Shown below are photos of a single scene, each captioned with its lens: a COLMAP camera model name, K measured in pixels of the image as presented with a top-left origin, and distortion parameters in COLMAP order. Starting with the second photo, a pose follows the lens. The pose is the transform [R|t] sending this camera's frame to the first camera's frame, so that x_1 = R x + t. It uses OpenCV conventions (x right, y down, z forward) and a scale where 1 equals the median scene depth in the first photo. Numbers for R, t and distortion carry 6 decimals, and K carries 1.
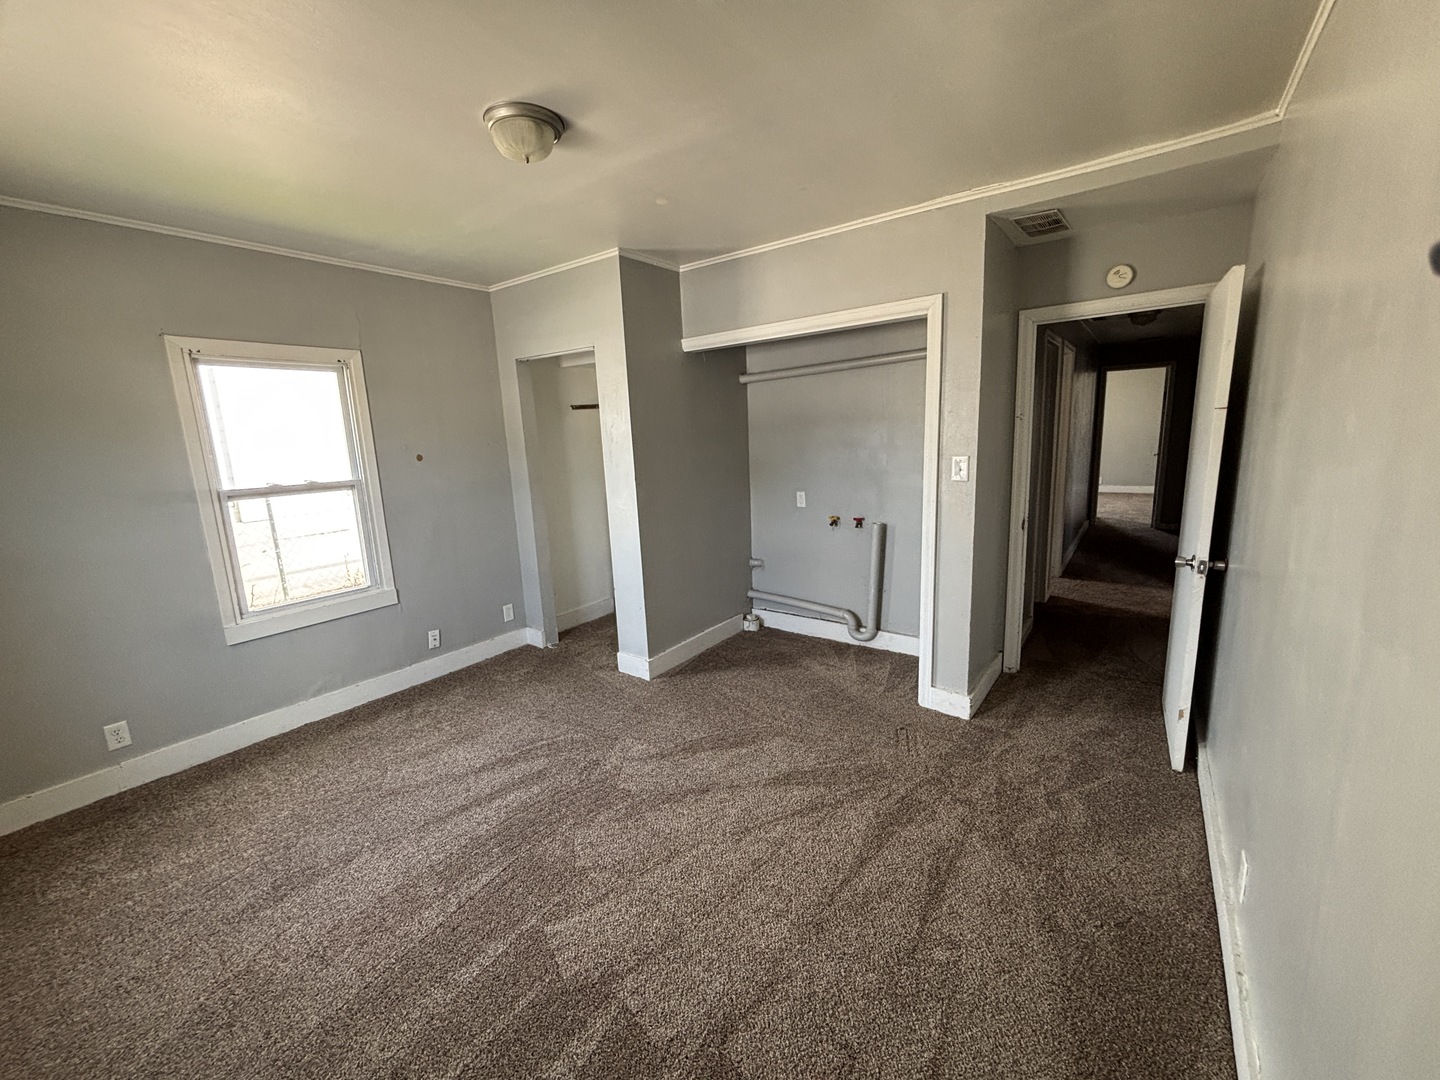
lens RADIAL K [[583.4, 0, 713.6], [0, 583.4, 548.7], [0, 0, 1]] dist [0.002851, -0.001552]
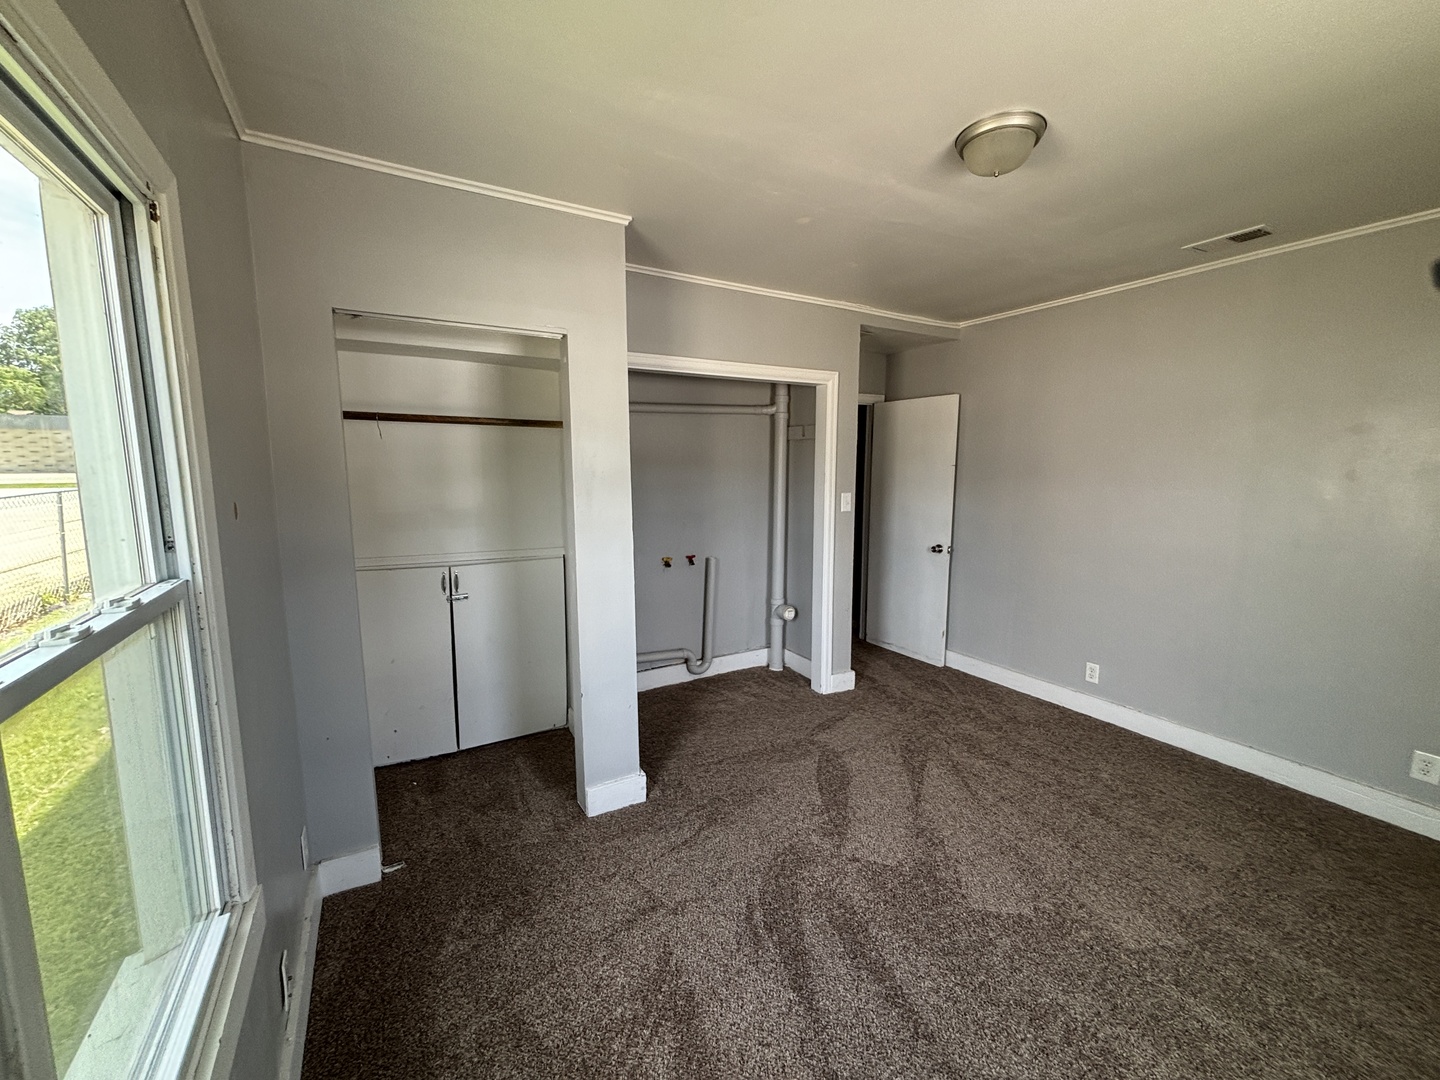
lens RADIAL K [[583.4, 0, 715.9], [0, 583.4, 544.4], [0, 0, 1]] dist [0.002851, -0.001552]
pose [[0.394303, -0.086859, 0.914866, -0.709313], [0.167562, 0.985630, 0.021359, -0.091074], [-0.903575, 0.144875, 0.403191, 0.568756]]
